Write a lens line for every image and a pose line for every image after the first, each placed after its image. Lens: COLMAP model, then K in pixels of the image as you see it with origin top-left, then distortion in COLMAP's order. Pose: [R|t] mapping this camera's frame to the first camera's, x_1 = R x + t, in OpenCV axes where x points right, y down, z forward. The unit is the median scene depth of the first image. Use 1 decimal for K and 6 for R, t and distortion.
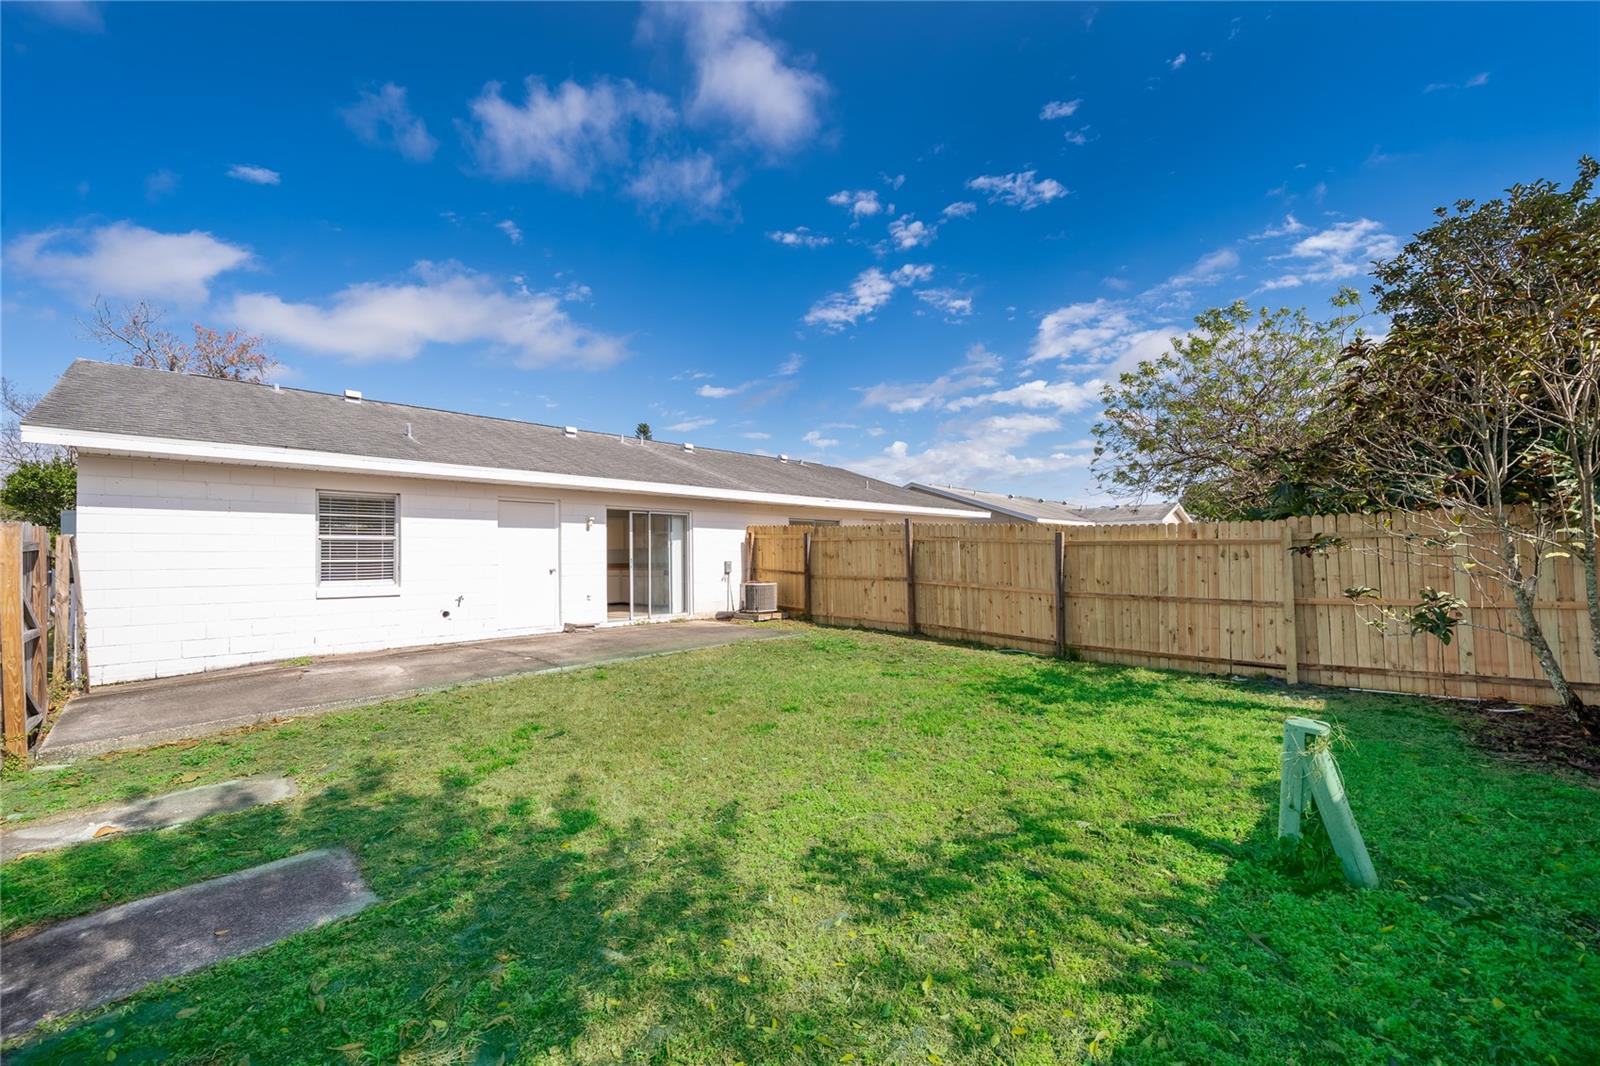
lens RADIAL K [[666.0, 0, 815.4], [0, 666.0, 530.6], [0, 0, 1]] dist [-0.005185, -0.000370]
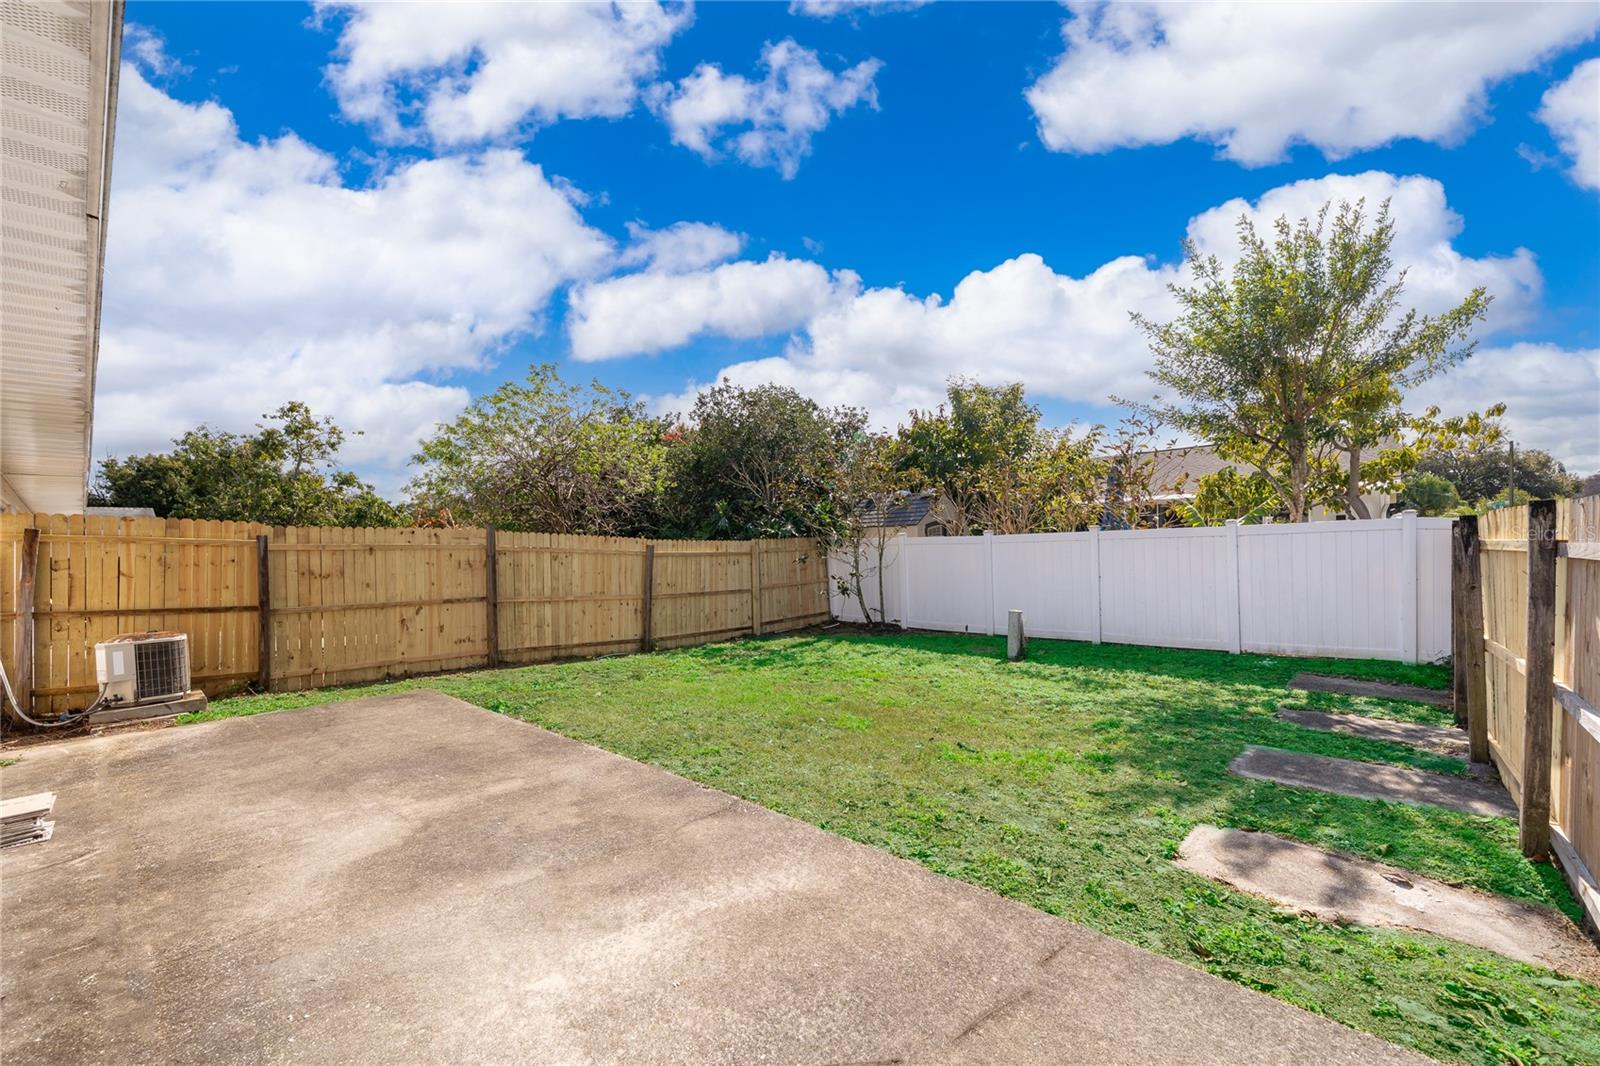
lens RADIAL K [[666.0, 0, 805.1], [0, 666.0, 528.4], [0, 0, 1]] dist [-0.005185, -0.000370]
pose [[-0.055552, 0.037085, 0.997767, -0.745182], [-0.021014, 0.999045, -0.038302, 0.011231], [-0.998235, -0.023095, -0.054720, 0.707069]]
